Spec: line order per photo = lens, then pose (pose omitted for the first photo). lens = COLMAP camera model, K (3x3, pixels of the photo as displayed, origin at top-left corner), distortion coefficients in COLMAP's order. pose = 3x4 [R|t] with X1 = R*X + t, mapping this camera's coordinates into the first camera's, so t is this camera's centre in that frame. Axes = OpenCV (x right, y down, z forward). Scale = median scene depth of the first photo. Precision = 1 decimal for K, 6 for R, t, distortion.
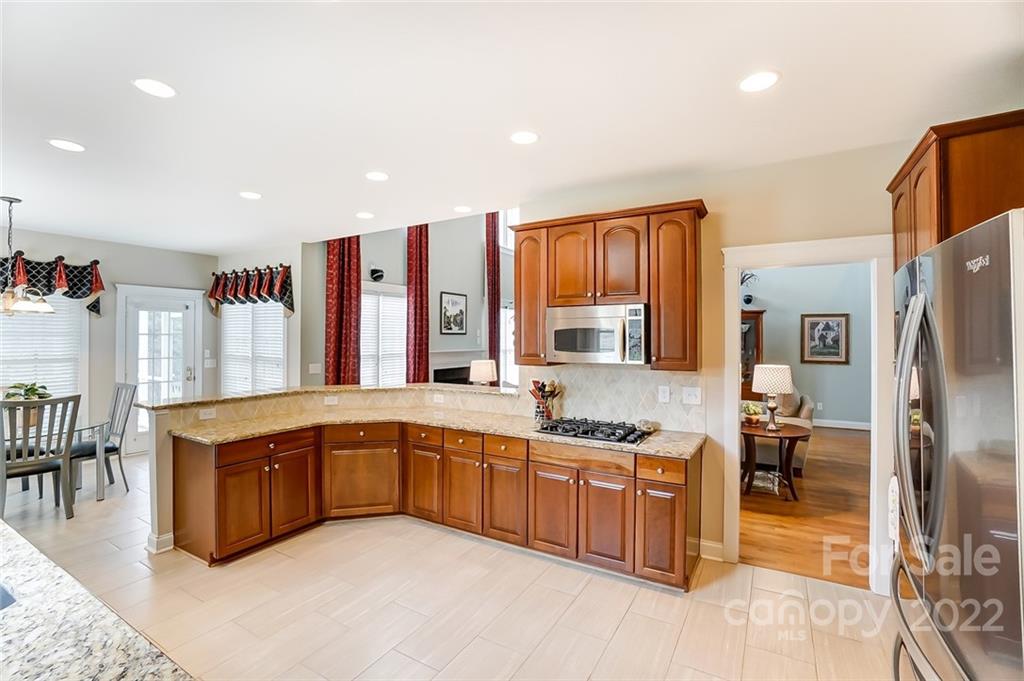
lens RADIAL K [[458.9, 0, 512.3], [0, 458.9, 338.7], [0, 0, 1]] dist [-0.062787, 0.024350]
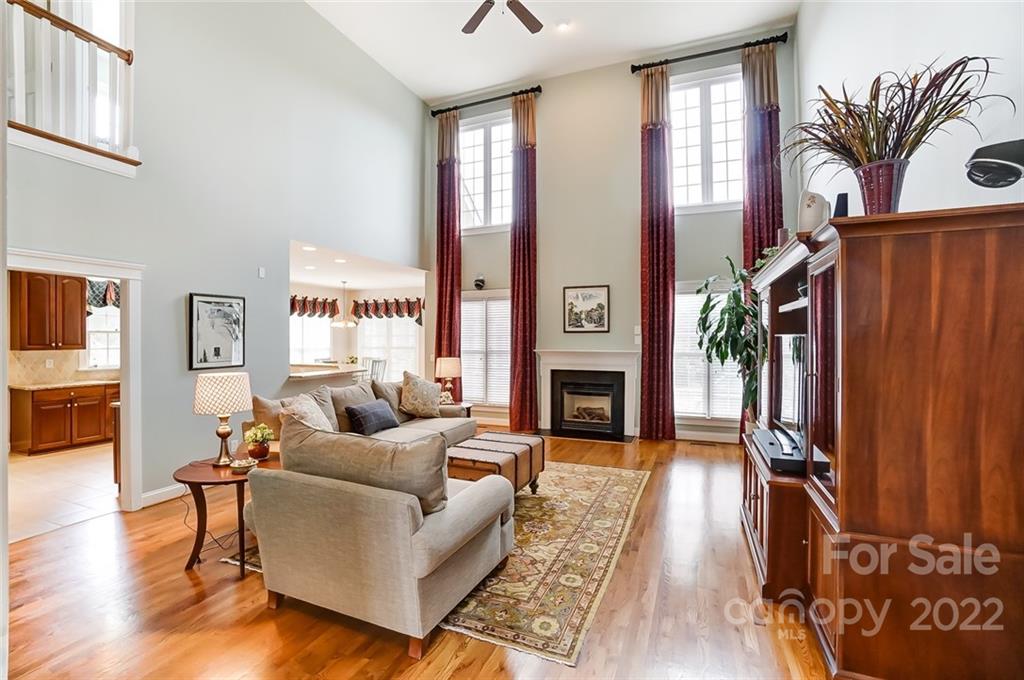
lens RADIAL K [[458.9, 0, 512.3], [0, 458.9, 338.2], [0, 0, 1]] dist [-0.062787, 0.024350]
pose [[0.149319, 0.000467, -0.988789, 1.296018], [-0.001632, 0.999999, 0.000226, 0.003127], [0.988788, 0.001580, 0.149320, 1.287027]]
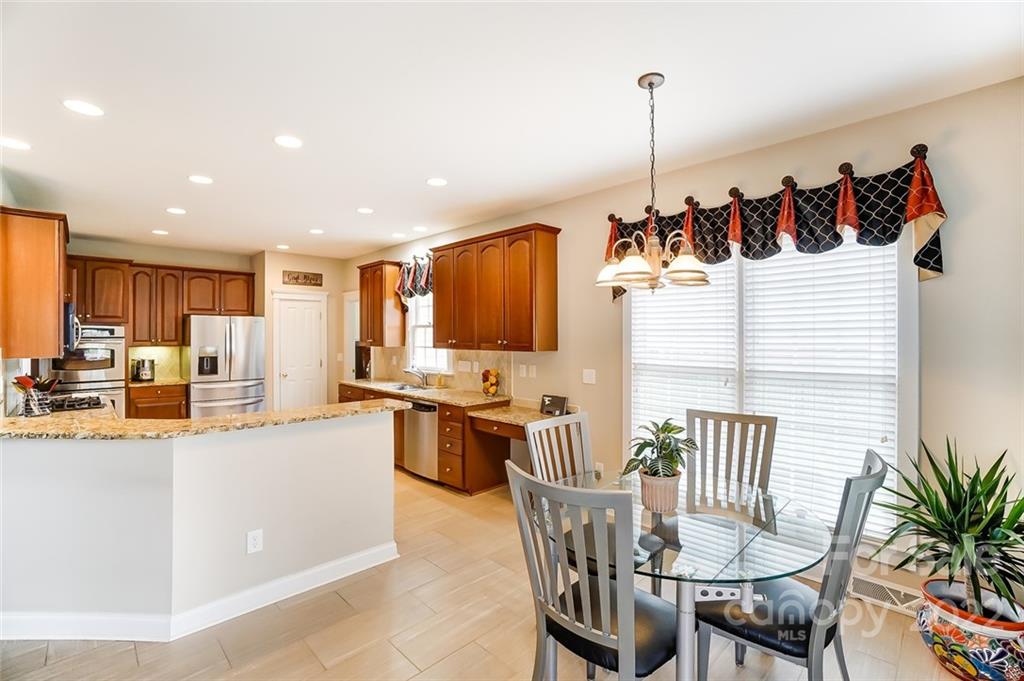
lens RADIAL K [[458.9, 0, 512.3], [0, 458.9, 338.7], [0, 0, 1]] dist [-0.062787, 0.024350]
pose [[-0.962385, -0.005084, 0.271642, -0.930040], [-0.001794, 0.999922, 0.012358, 0.002839], [-0.271684, 0.011406, -0.962319, 1.310675]]
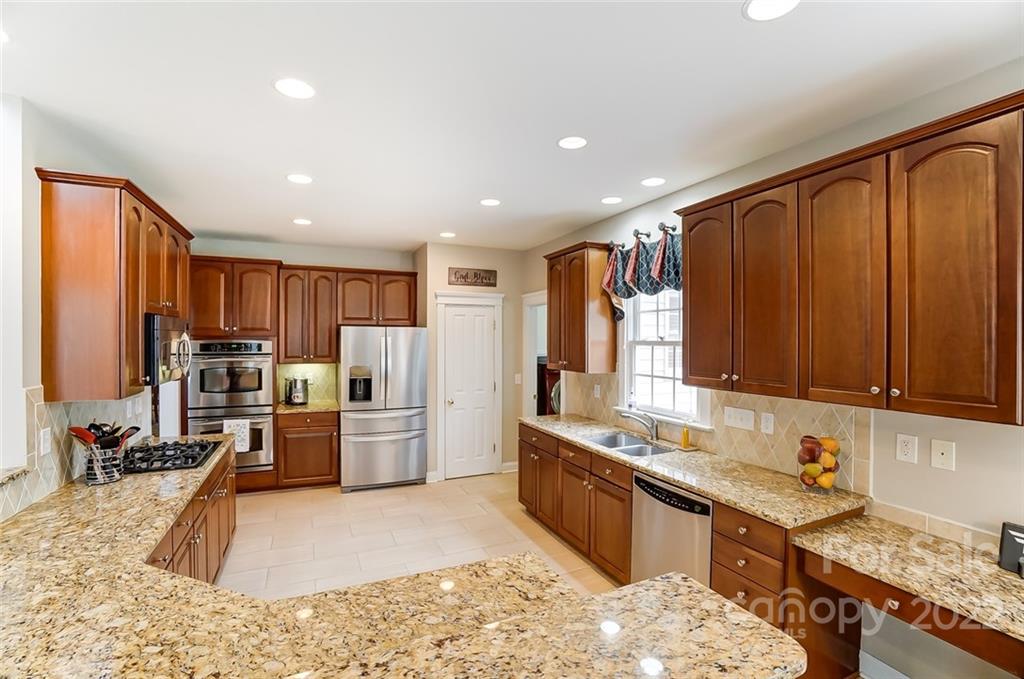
lens RADIAL K [[458.9, 0, 512.3], [0, 458.9, 337.7], [0, 0, 1]] dist [-0.062787, 0.024350]
pose [[-0.809296, -0.004885, 0.587381, -0.627925], [-0.003757, 0.999988, 0.003141, -0.025665], [-0.587389, 0.000336, -0.809304, 0.946607]]
